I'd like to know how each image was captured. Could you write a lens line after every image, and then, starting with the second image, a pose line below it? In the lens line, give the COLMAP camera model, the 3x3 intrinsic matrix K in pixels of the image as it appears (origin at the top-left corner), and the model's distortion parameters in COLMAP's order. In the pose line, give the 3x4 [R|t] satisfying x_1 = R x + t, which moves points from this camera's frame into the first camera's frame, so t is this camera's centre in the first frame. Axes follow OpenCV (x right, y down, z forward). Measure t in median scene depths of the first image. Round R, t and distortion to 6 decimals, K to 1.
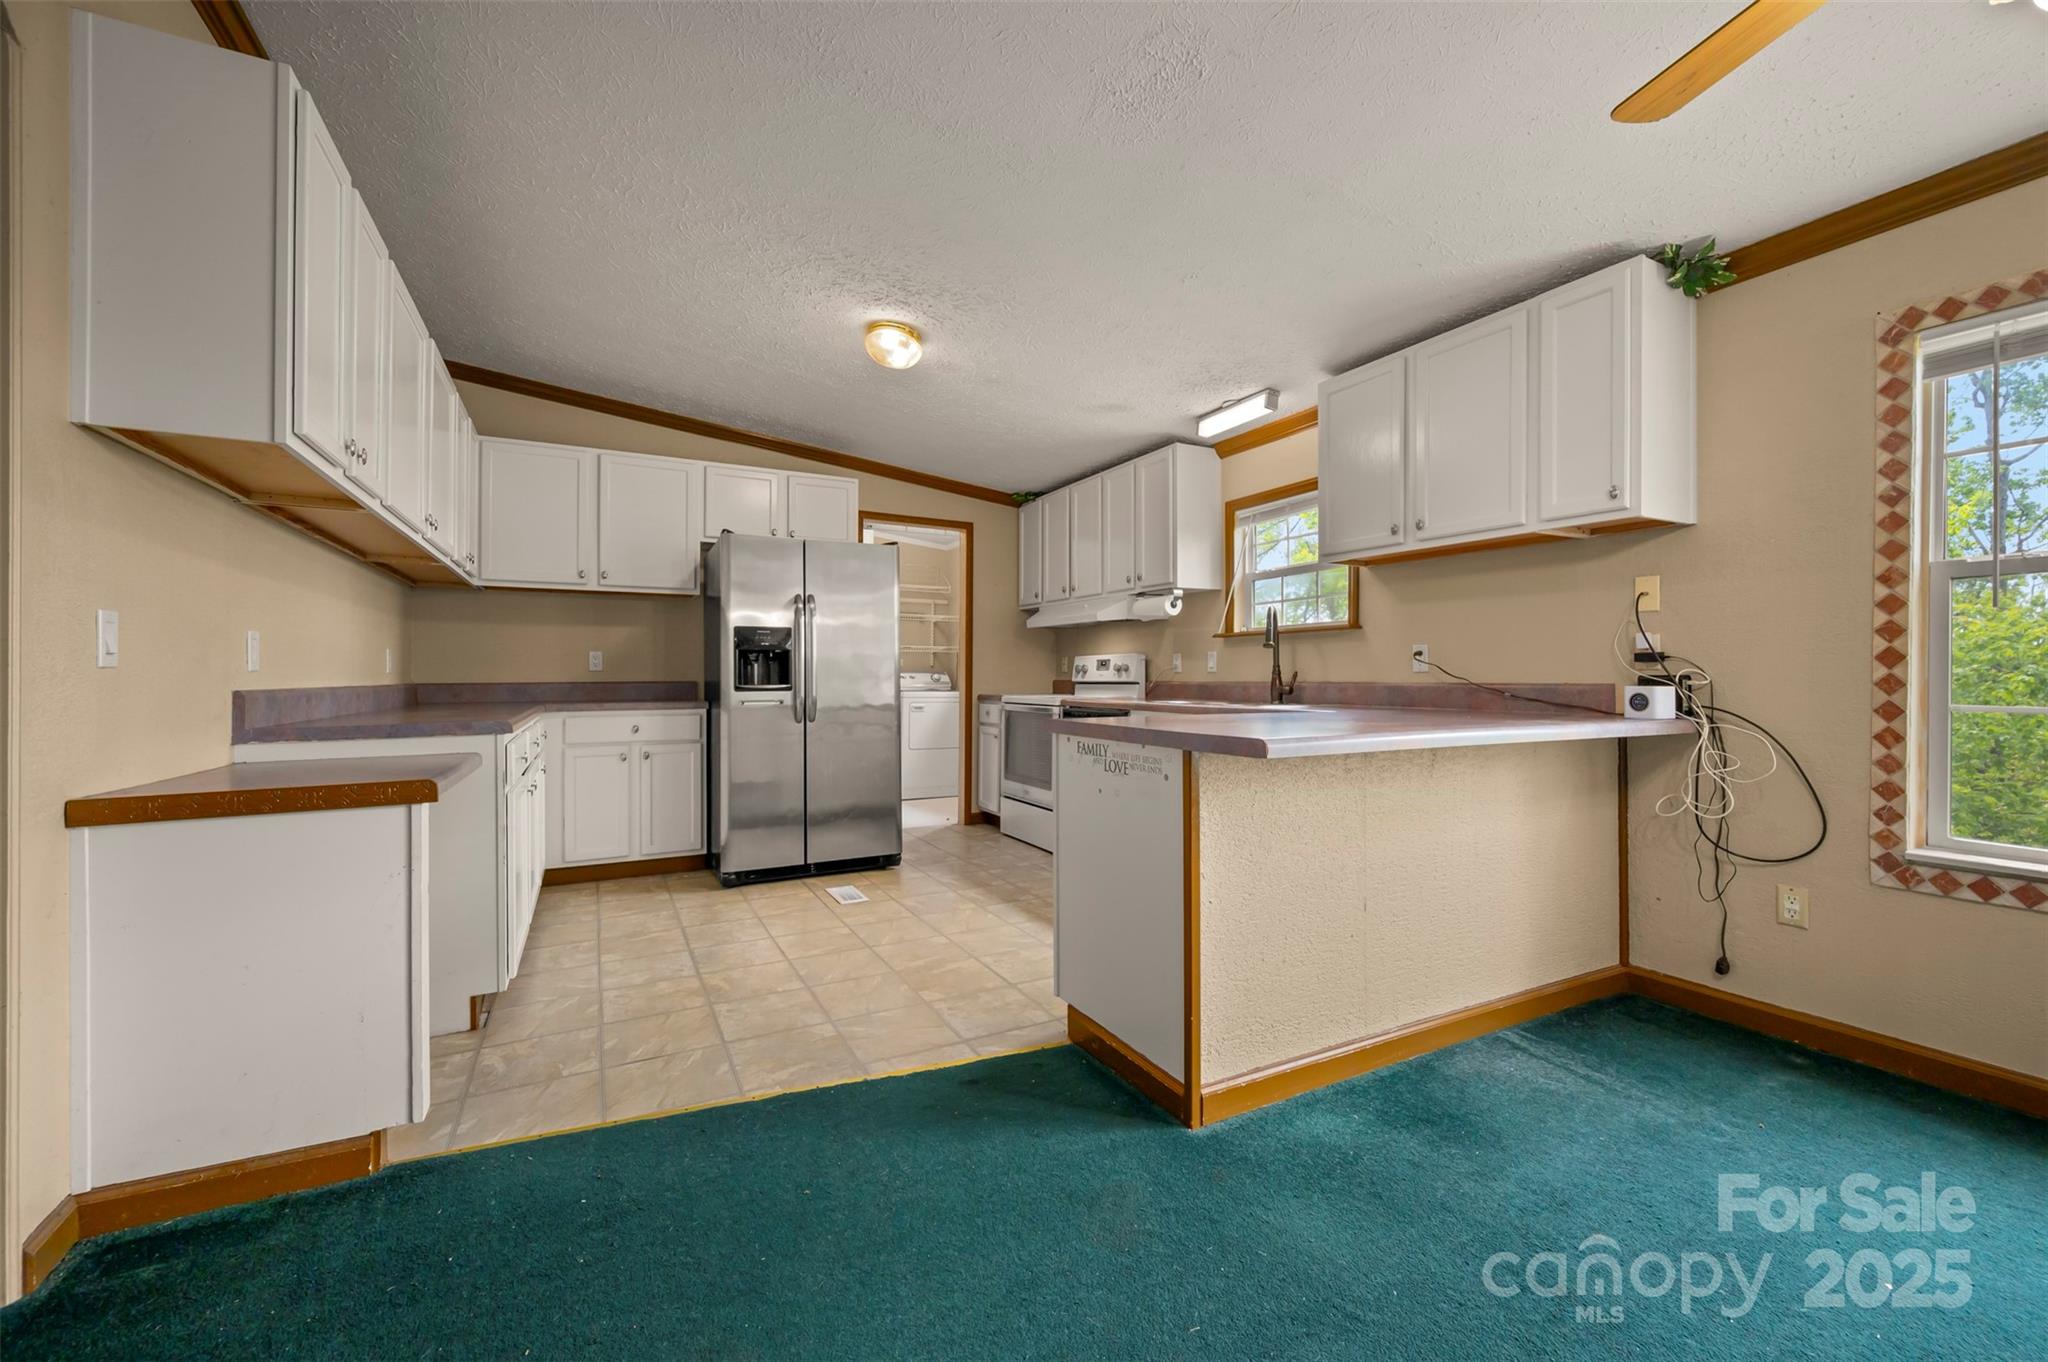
lens RADIAL K [[808.1, 0, 1029.0], [0, 808.1, 685.6], [0, 0, 1]] dist [0.006095, 0.000194]
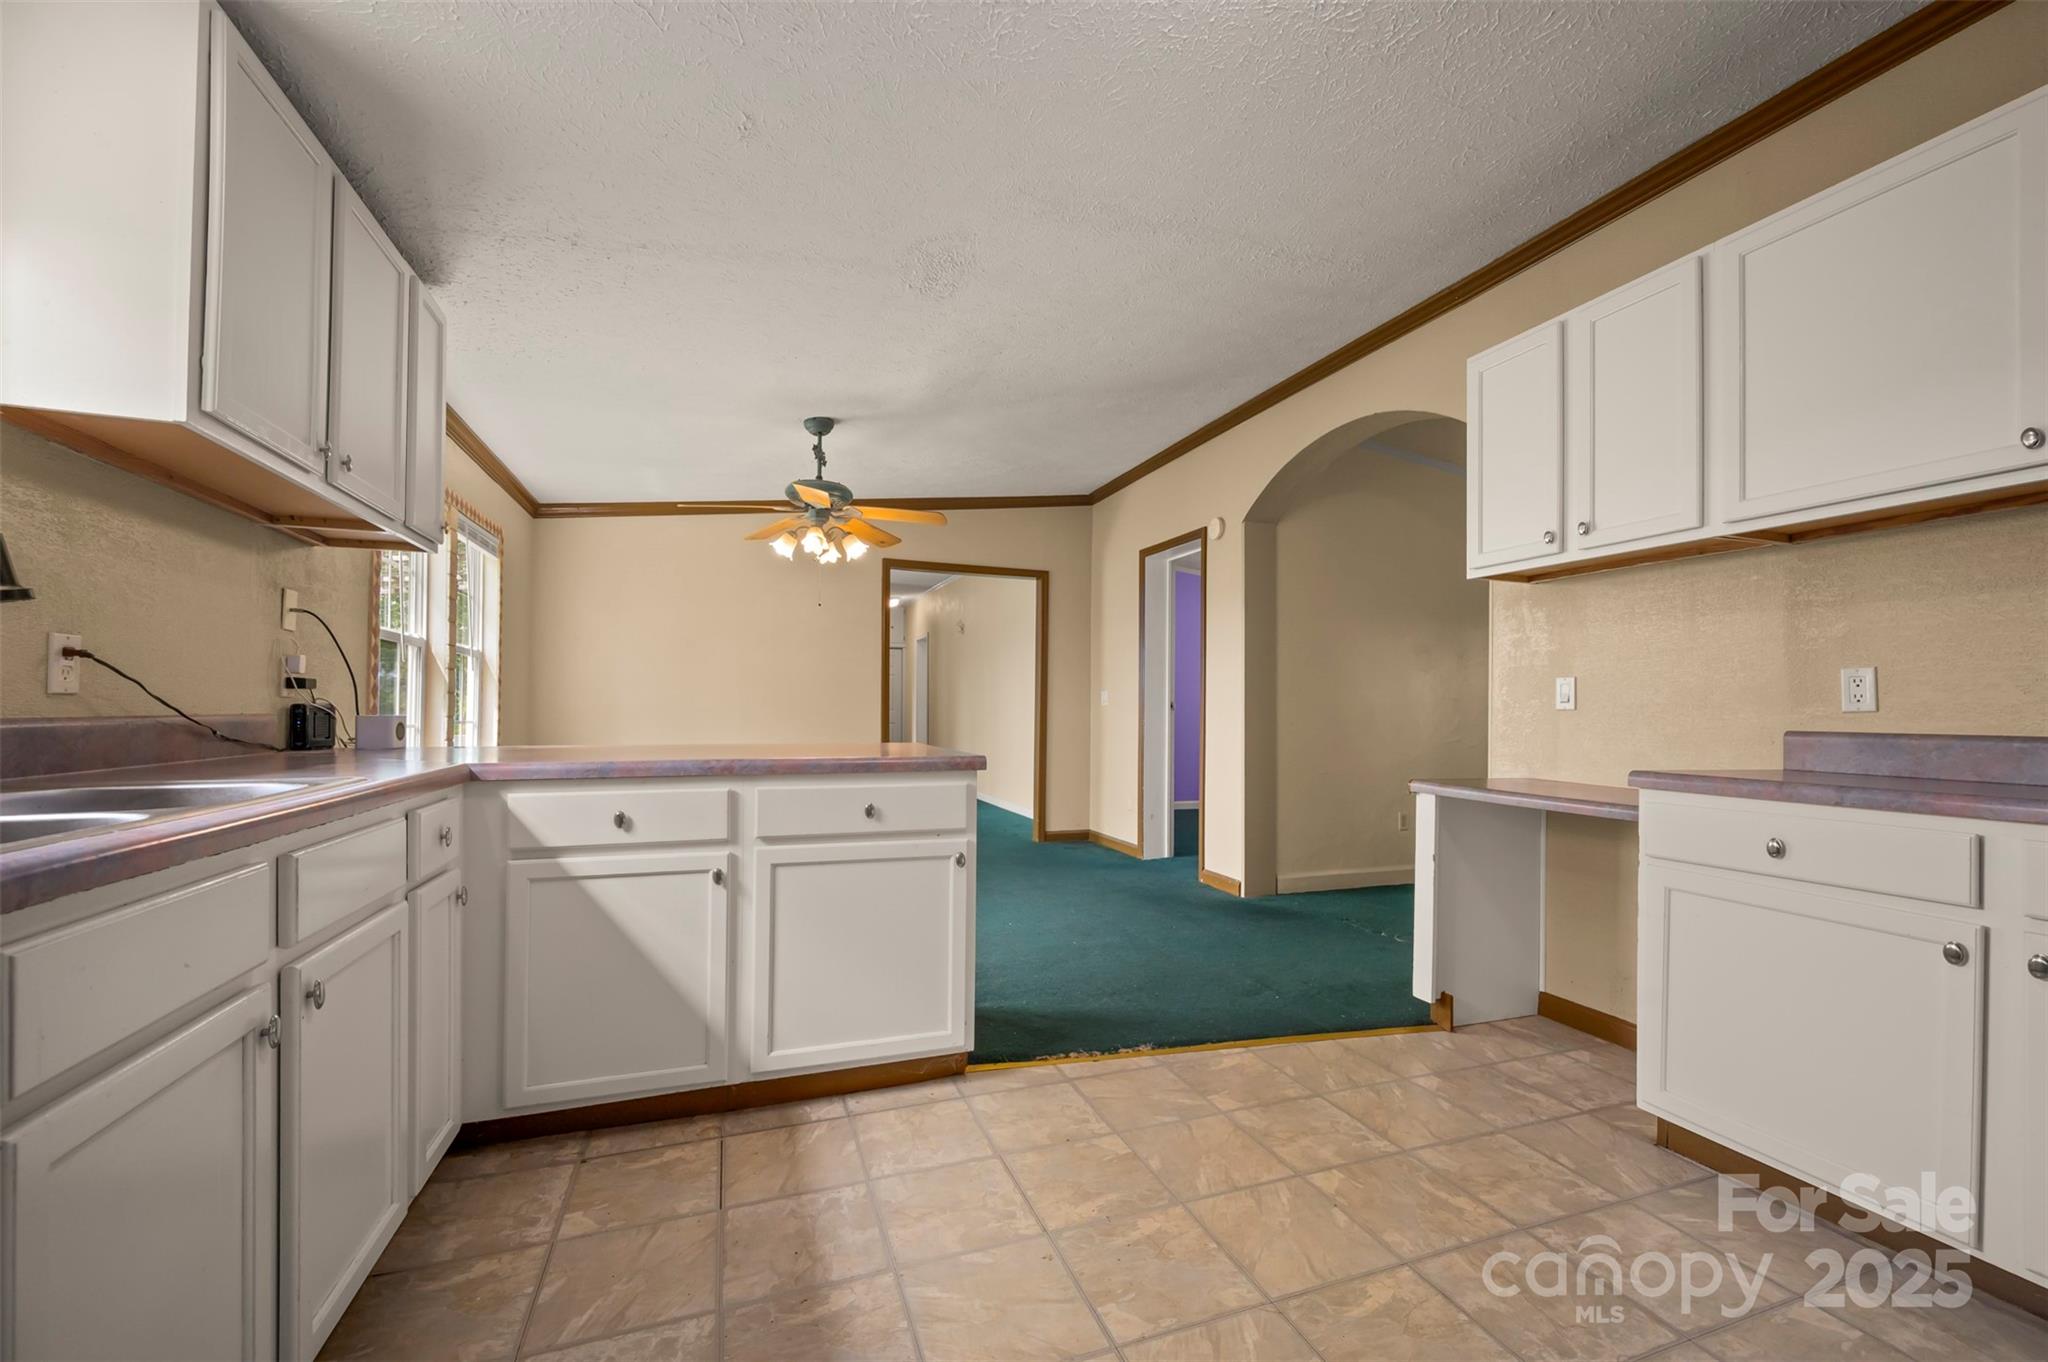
lens RADIAL K [[808.1, 0, 1029.0], [0, 808.1, 685.6], [0, 0, 1]] dist [0.006095, 0.000194]
pose [[-0.990290, -0.004395, 0.138950, -0.178878], [-0.006647, 0.999854, -0.015753, -0.027950], [-0.138861, -0.016523, -0.990174, 2.140423]]
